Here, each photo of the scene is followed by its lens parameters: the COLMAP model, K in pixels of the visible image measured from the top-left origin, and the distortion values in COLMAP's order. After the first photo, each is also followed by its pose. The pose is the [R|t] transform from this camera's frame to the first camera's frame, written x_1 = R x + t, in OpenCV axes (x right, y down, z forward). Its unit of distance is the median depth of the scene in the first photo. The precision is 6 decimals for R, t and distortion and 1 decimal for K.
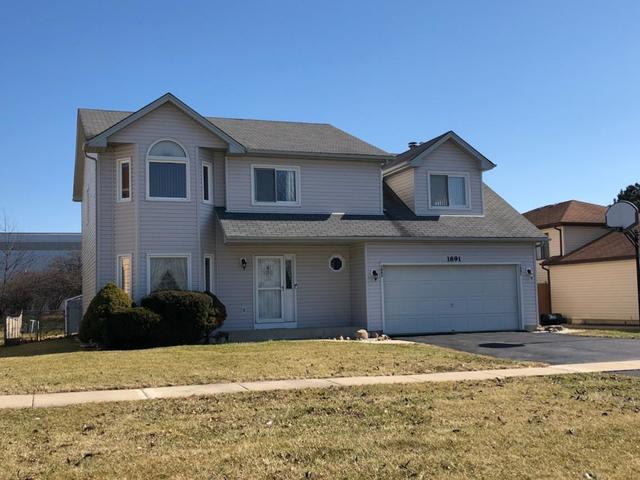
lens RADIAL K [[732.1, 0, 320.4], [0, 732.1, 240.2], [0, 0, 1]] dist [0.027793, 0.000000]
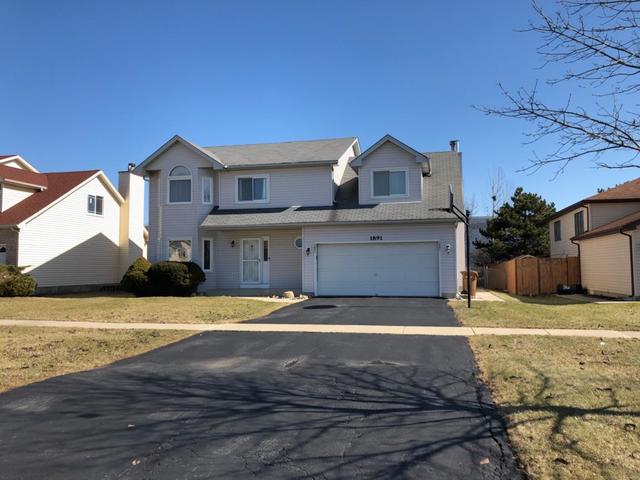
lens RADIAL K [[514.7, 0, 320.0], [0, 514.7, 239.9], [0, 0, 1]] dist [0.029077, 0.003719]
pose [[0.846553, -0.012933, -0.532147, 0.589235], [0.031589, 0.999164, 0.025970, 0.002868], [0.531366, -0.038795, 0.846253, 0.209470]]
